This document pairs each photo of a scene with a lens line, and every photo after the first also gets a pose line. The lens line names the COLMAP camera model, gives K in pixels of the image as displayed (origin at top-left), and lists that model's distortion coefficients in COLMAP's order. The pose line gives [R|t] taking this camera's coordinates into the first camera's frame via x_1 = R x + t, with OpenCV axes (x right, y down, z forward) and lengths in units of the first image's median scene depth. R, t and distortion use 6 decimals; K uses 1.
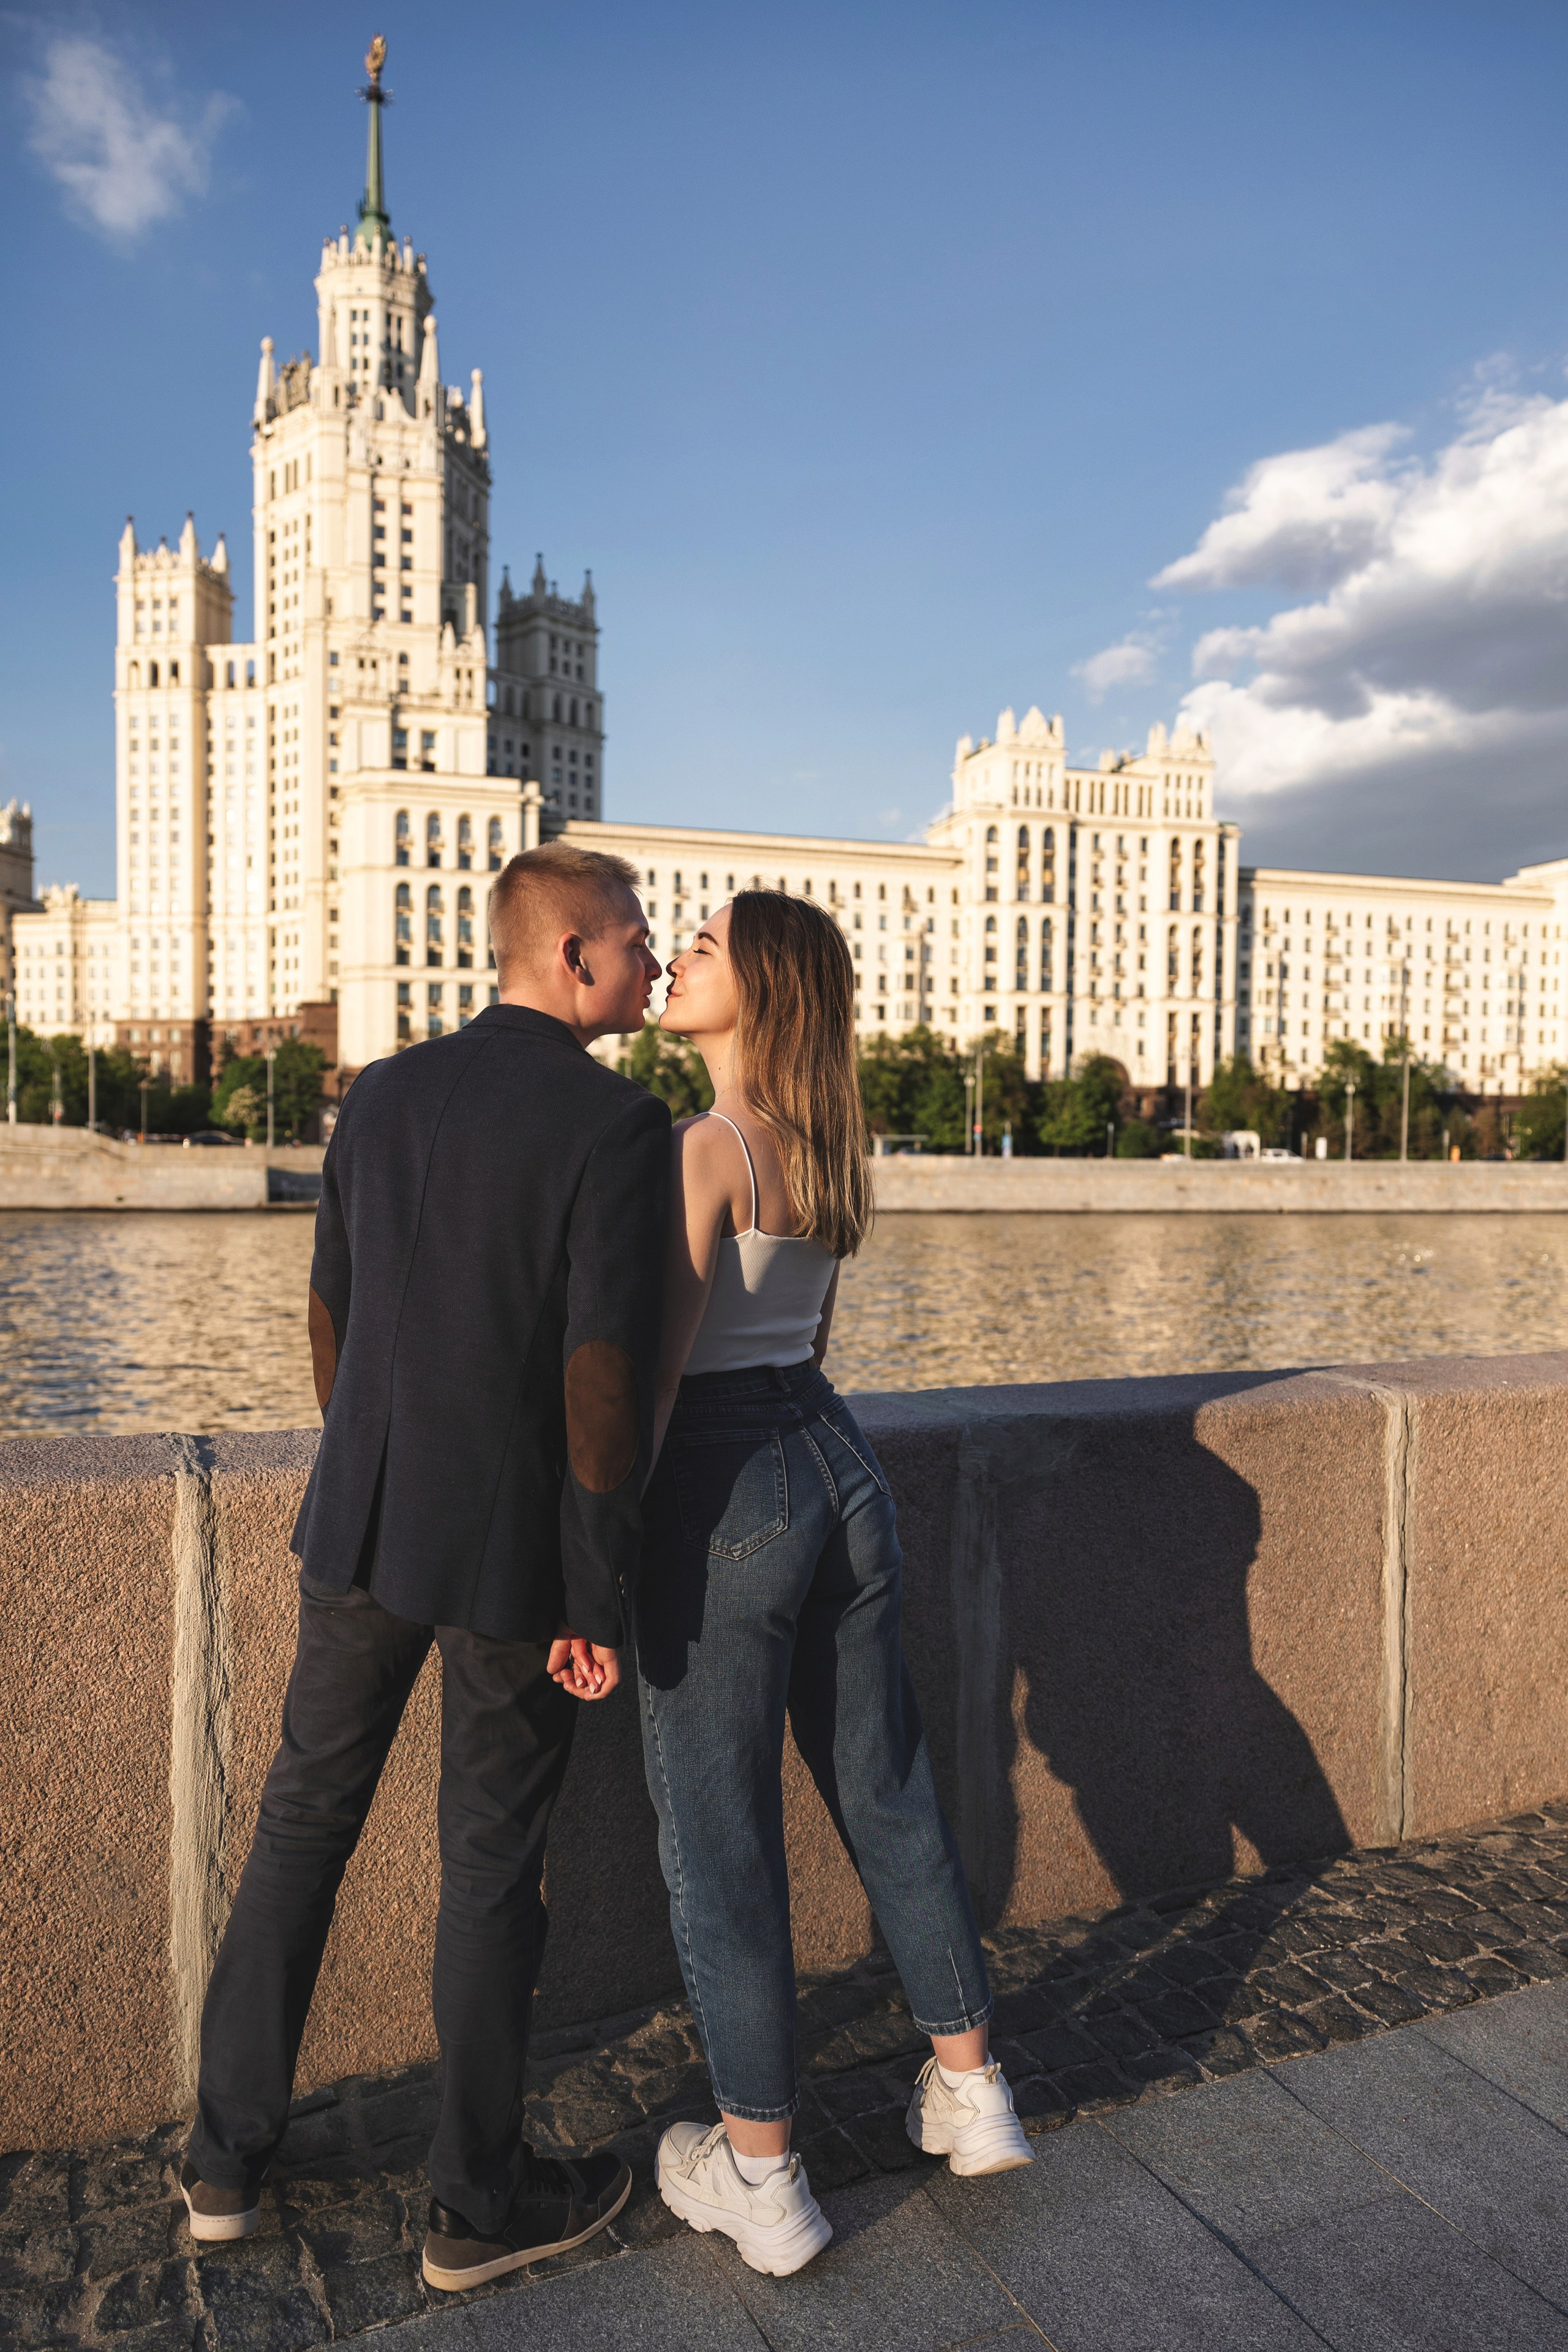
lens RADIAL K [[1690.9, 0, 788.4], [0, 1690.9, 1222.0], [0, 0, 1]] dist [0.007775, -0.000833]
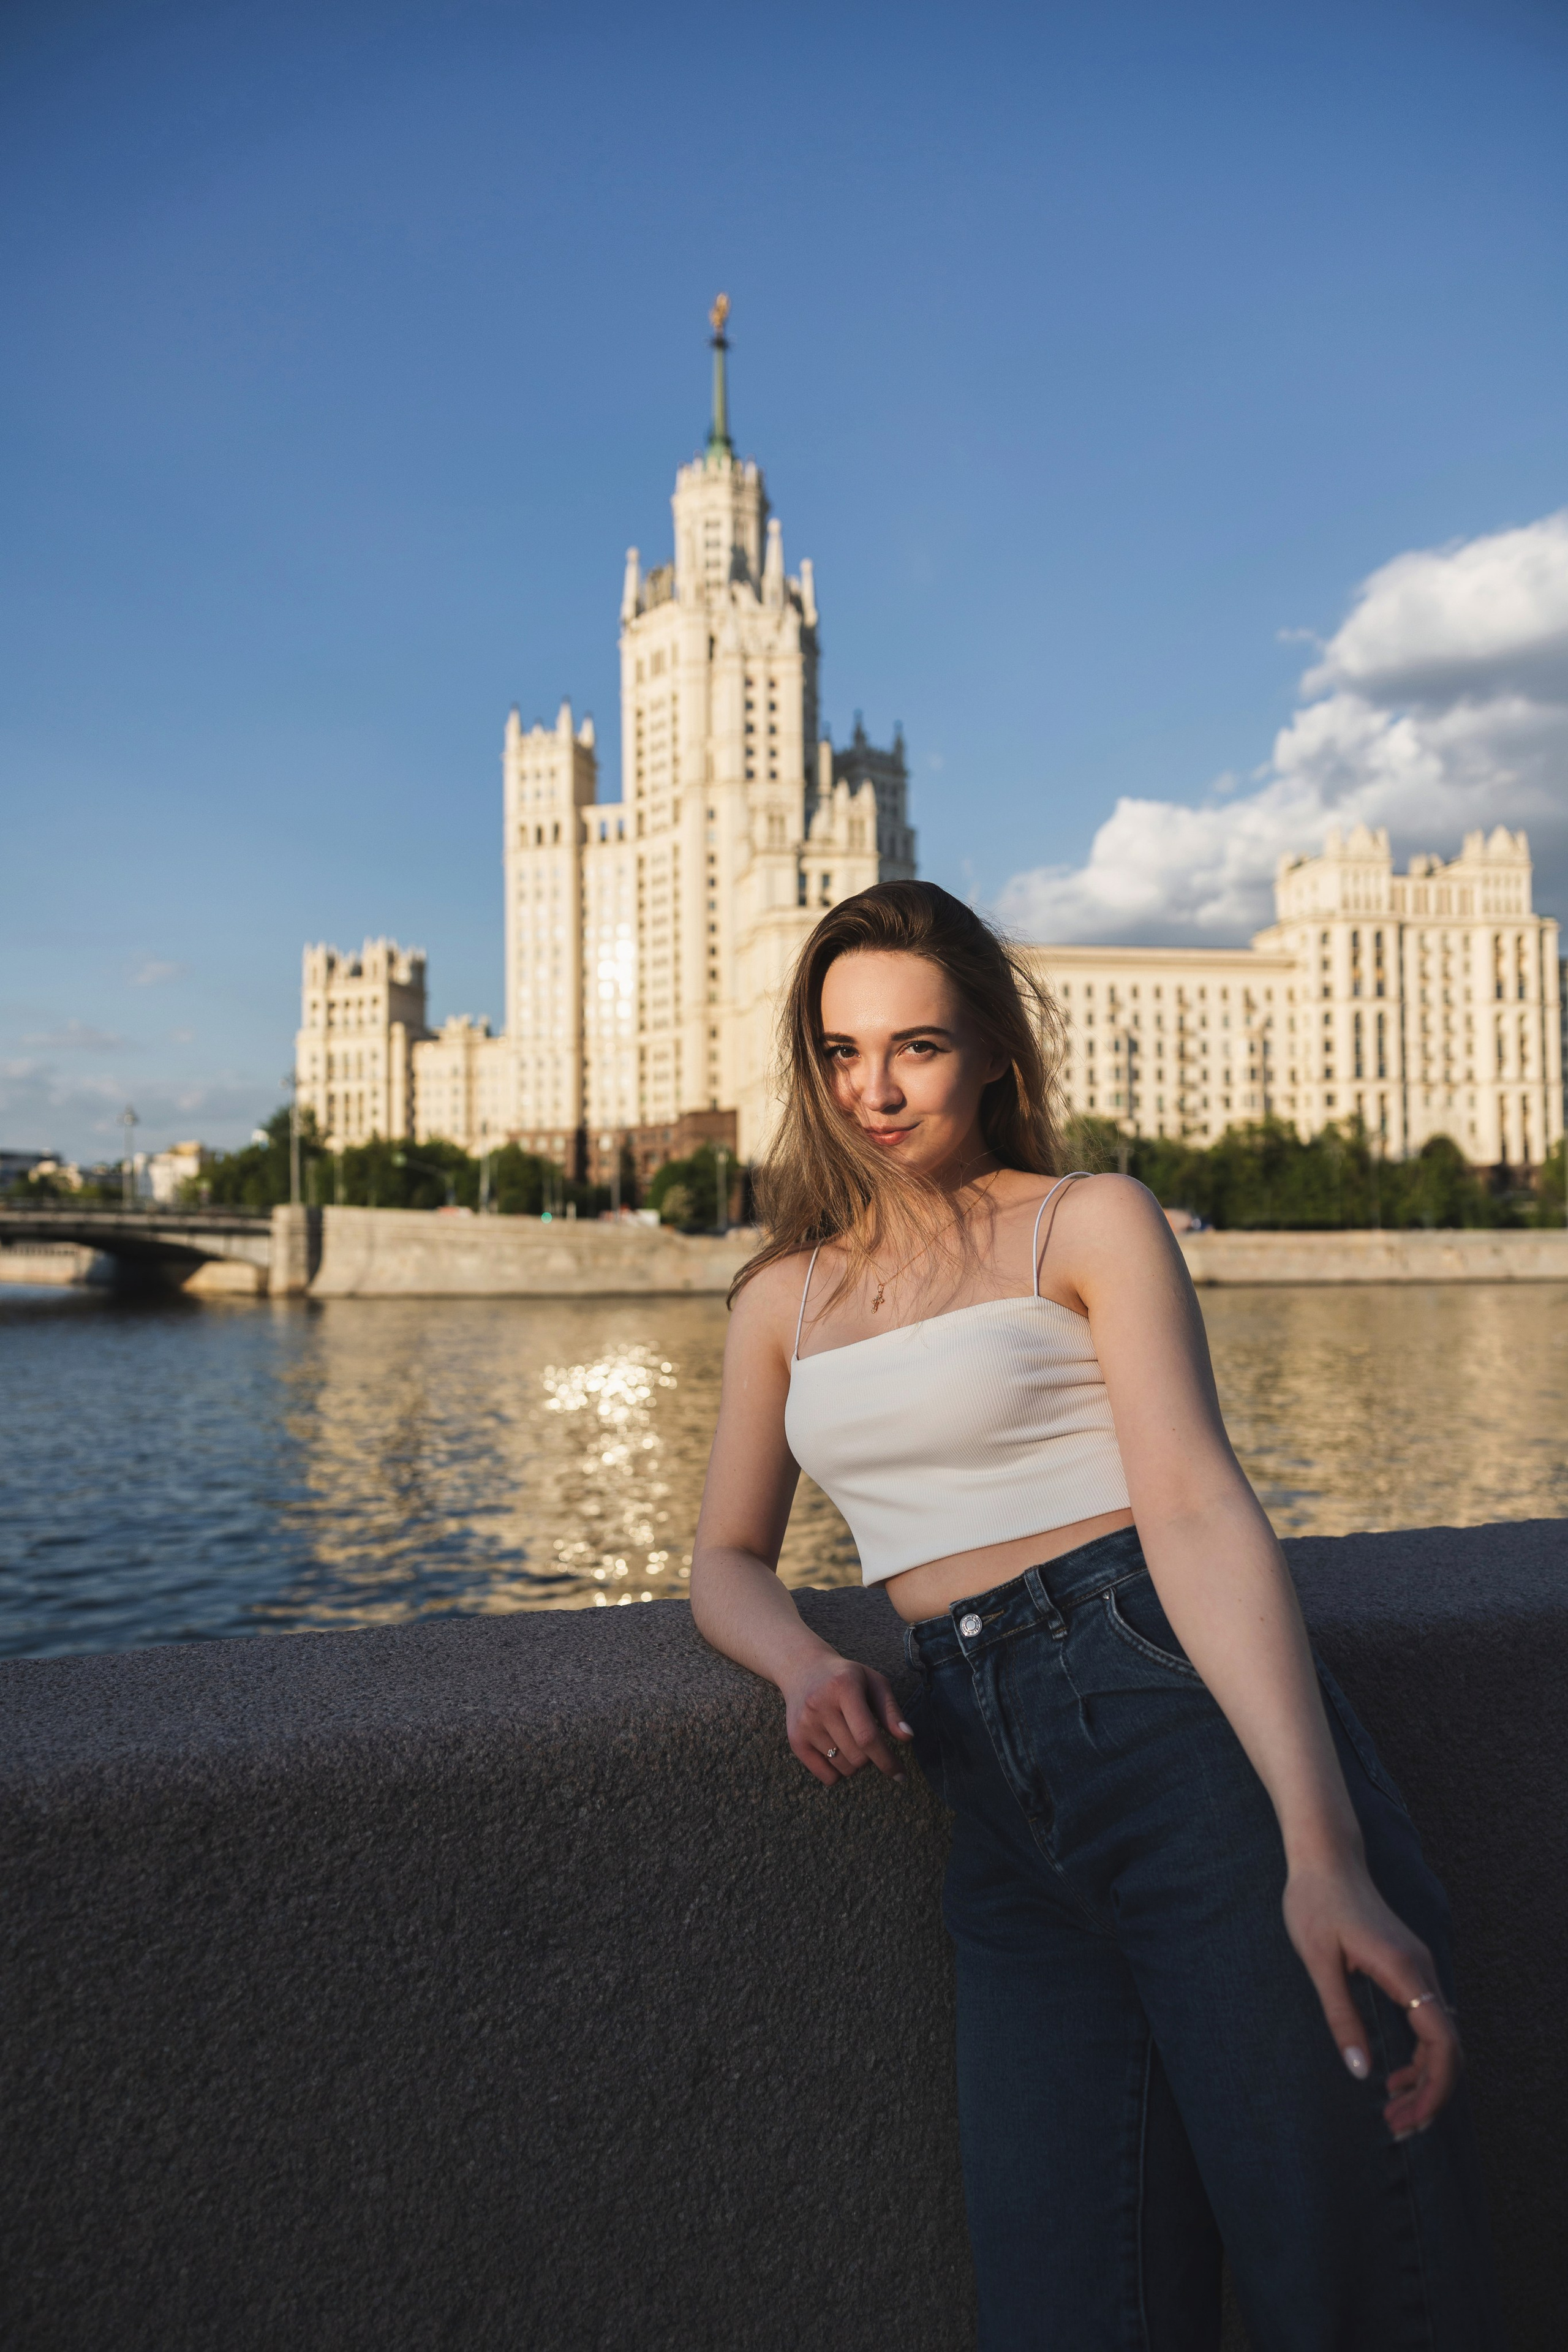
lens RADIAL K [[1580.9, 0, 775.1], [0, 1580.9, 1177.1], [0, 0, 1]] dist [0.002709, 0.000928]
pose [[0.991792, -0.027179, -0.124940, -0.097556], [0.017269, 0.996667, -0.079733, 0.000541], [0.126690, 0.076921, 0.988955, -0.041366]]
